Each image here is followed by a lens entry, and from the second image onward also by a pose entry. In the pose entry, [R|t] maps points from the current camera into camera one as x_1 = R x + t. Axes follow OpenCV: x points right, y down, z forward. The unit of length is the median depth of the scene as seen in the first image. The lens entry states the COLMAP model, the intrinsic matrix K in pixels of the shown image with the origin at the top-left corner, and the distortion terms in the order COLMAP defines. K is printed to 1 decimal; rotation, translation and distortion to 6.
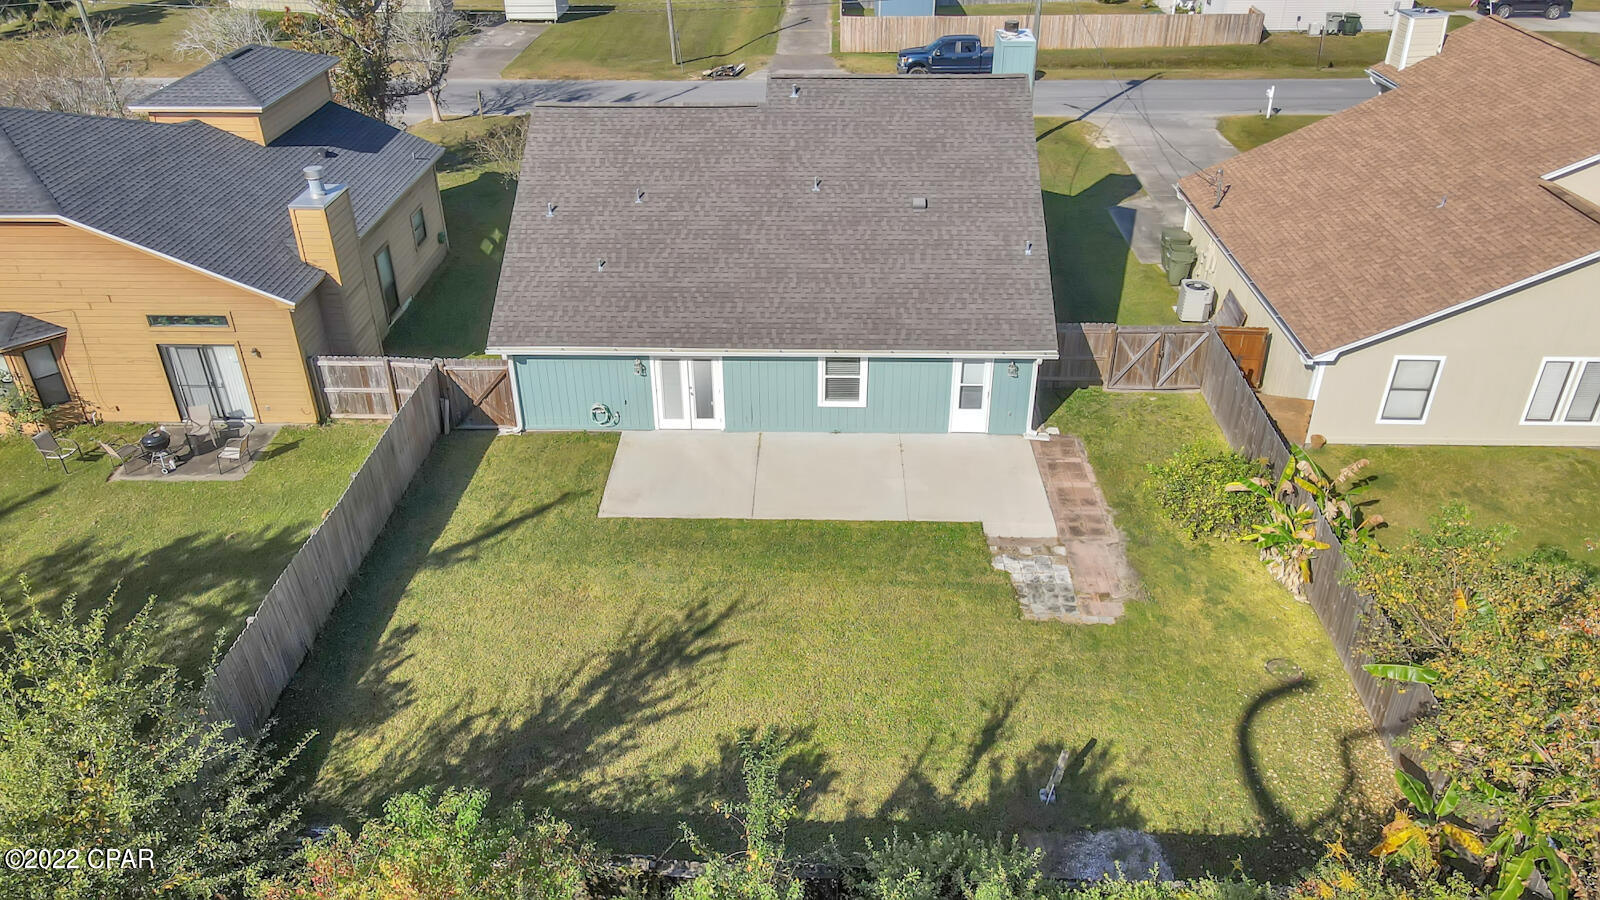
lens RADIAL K [[1190.8, 0, 790.0], [0, 1190.8, 464.5], [0, 0, 1]] dist [0.004856, 0.016641]
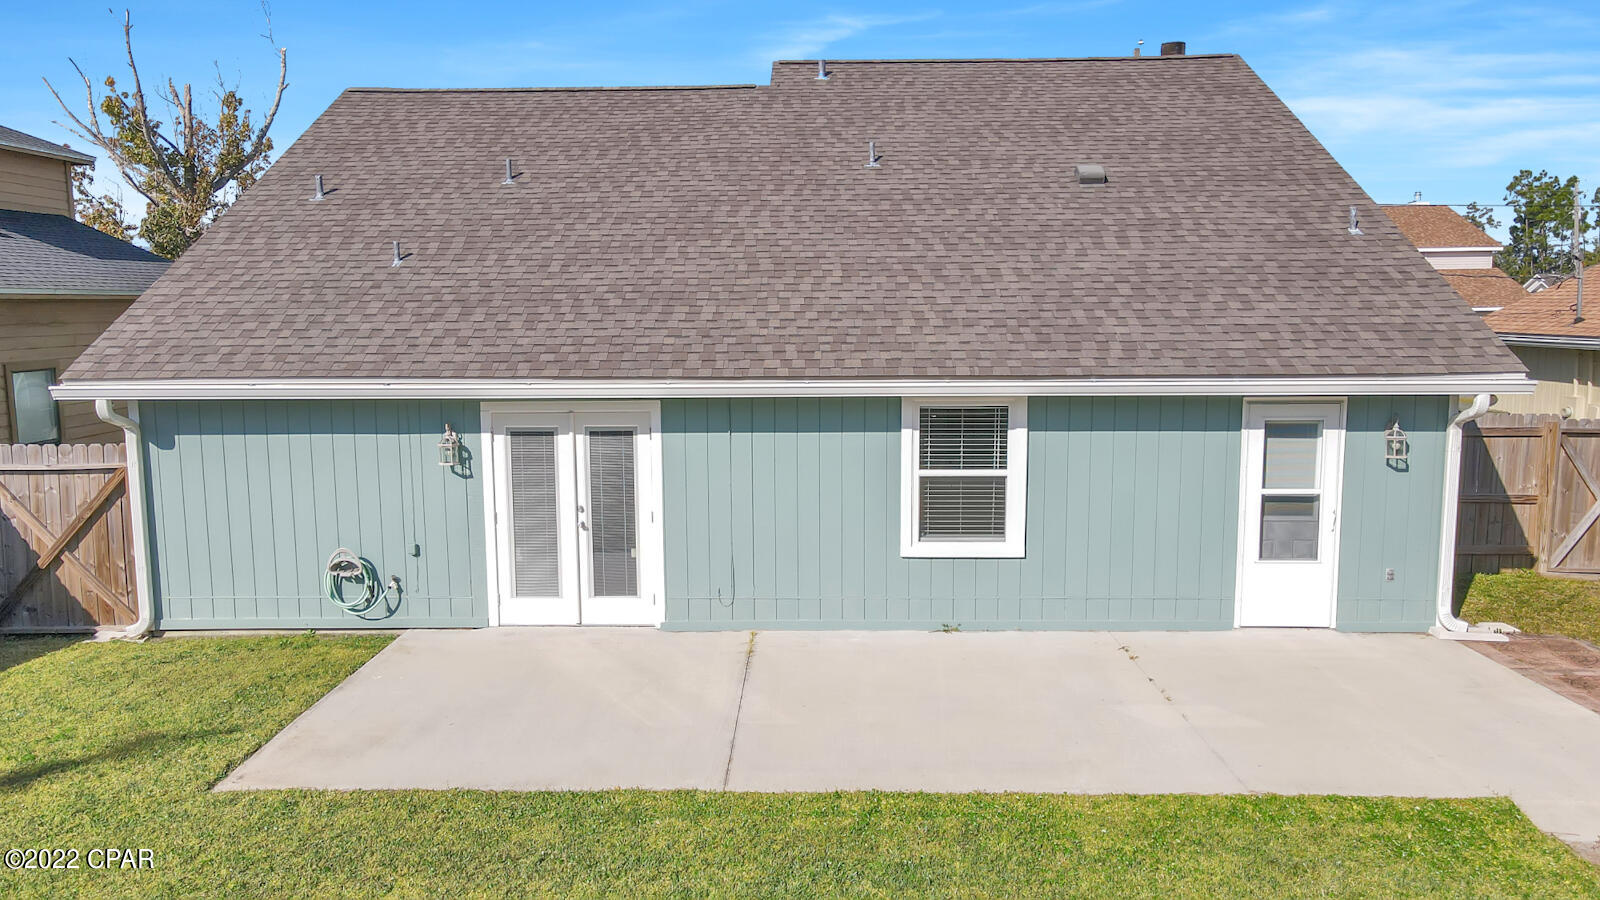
lens RADIAL K [[1190.8, 0, 792.8], [0, 1190.8, 451.7], [0, 0, 1]] dist [0.004856, 0.016641]
pose [[0.999966, 0.001399, 0.008101, -0.015865], [0.002060, 0.911345, -0.411639, 0.082932], [-0.007959, 0.411642, 0.911311, 0.633225]]
